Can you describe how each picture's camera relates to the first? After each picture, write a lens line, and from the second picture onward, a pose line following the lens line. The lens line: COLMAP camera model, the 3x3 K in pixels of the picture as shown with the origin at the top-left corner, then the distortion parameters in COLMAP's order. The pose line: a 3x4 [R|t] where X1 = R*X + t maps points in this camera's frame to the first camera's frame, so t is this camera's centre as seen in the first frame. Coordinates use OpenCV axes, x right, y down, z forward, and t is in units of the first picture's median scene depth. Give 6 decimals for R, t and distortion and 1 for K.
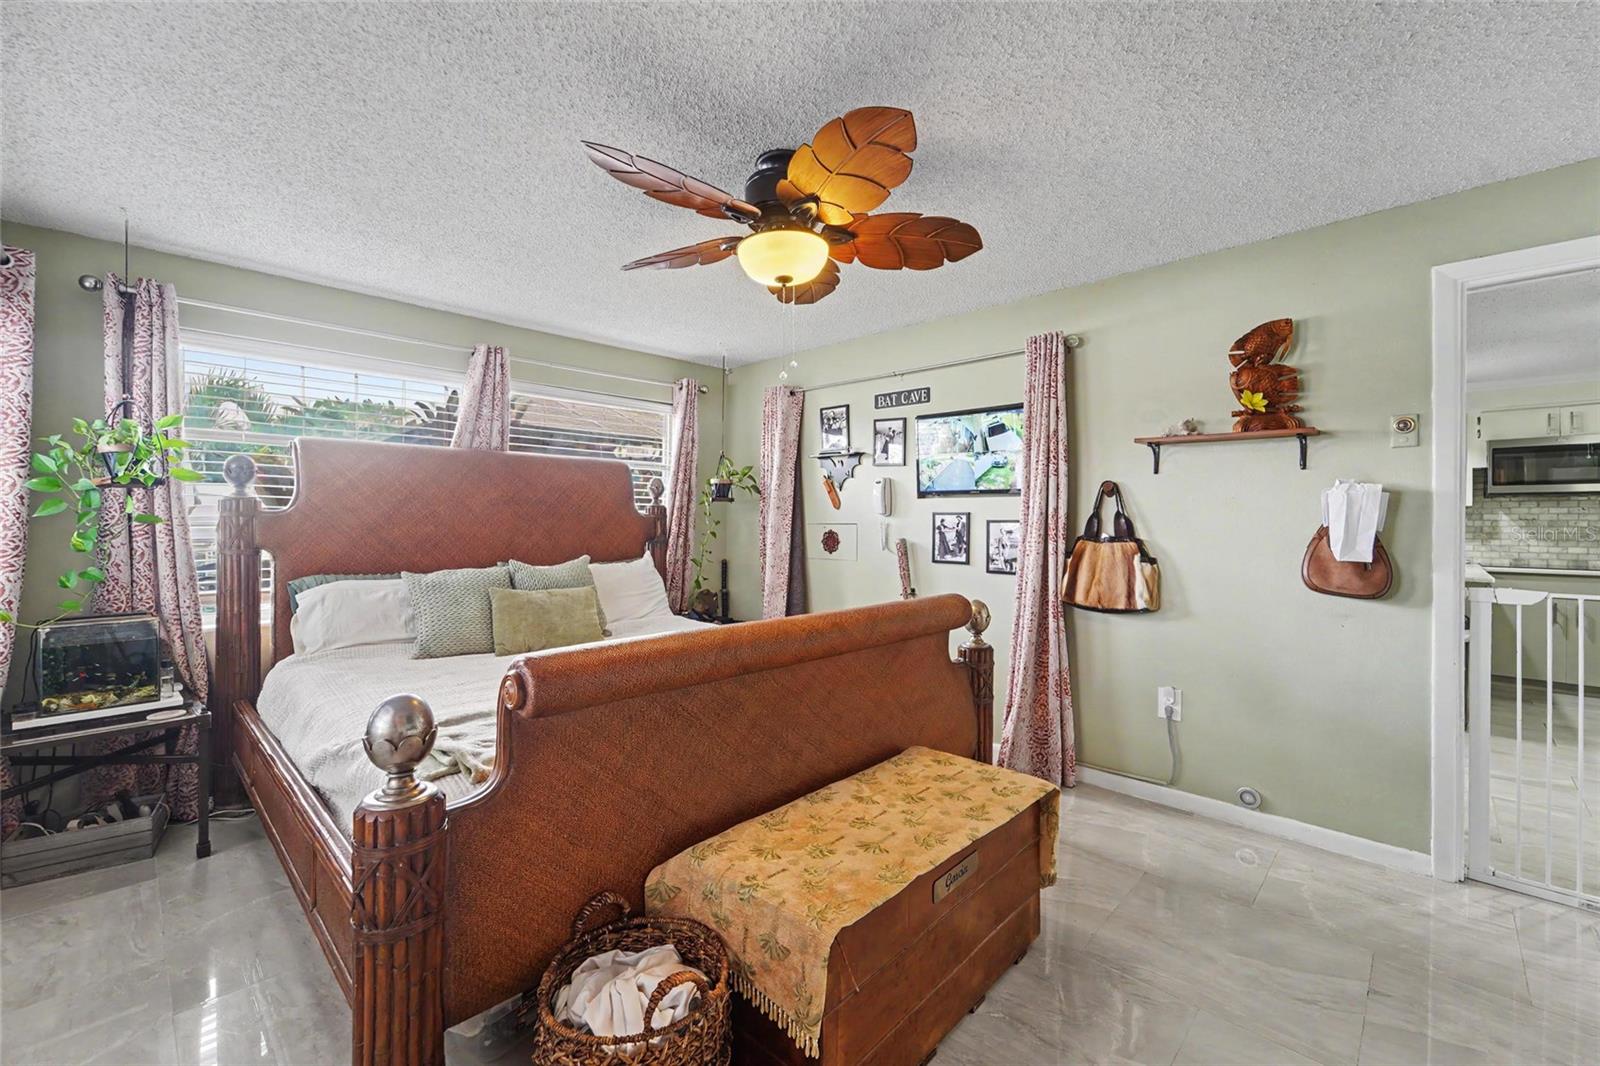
lens RADIAL K [[664.5, 0, 800.0], [0, 664.5, 533.0], [0, 0, 1]] dist [0.011084, 0.000069]
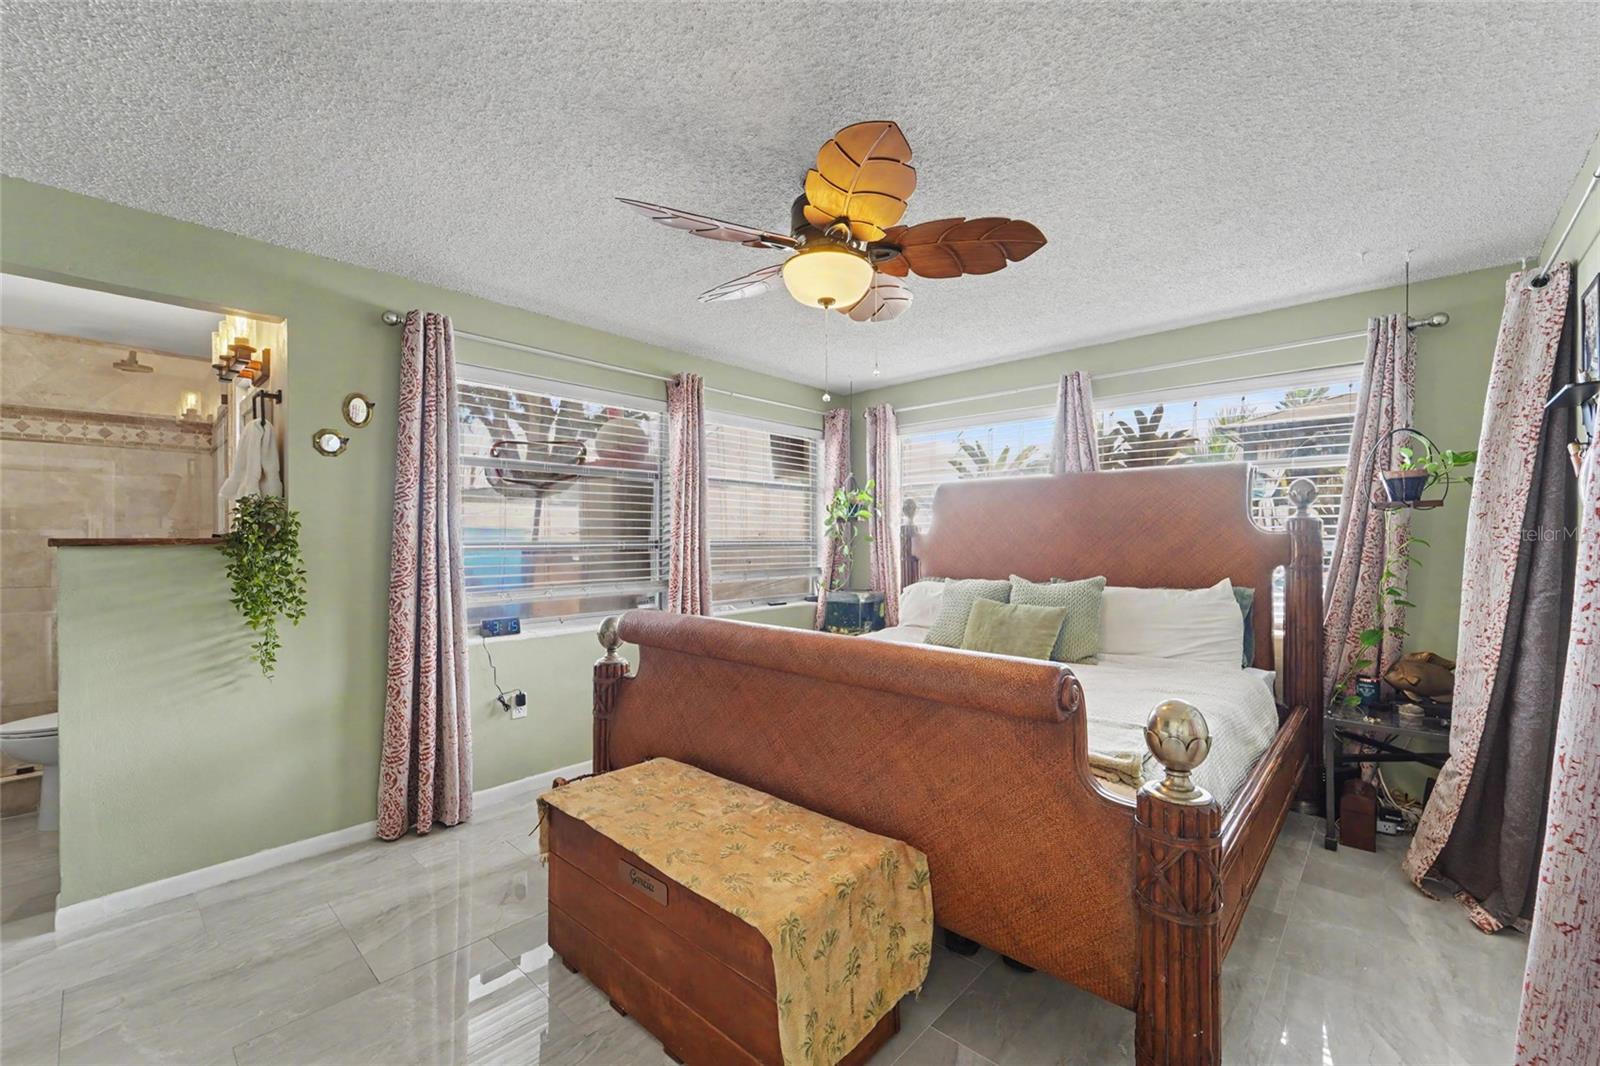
lens RADIAL K [[664.5, 0, 800.0], [0, 664.5, 533.0], [0, 0, 1]] dist [0.011084, 0.000069]
pose [[0.034758, -0.009382, -0.999352, 0.573937], [-0.021236, 0.999723, -0.010124, -0.007792], [0.999170, 0.021574, 0.034549, 0.535738]]
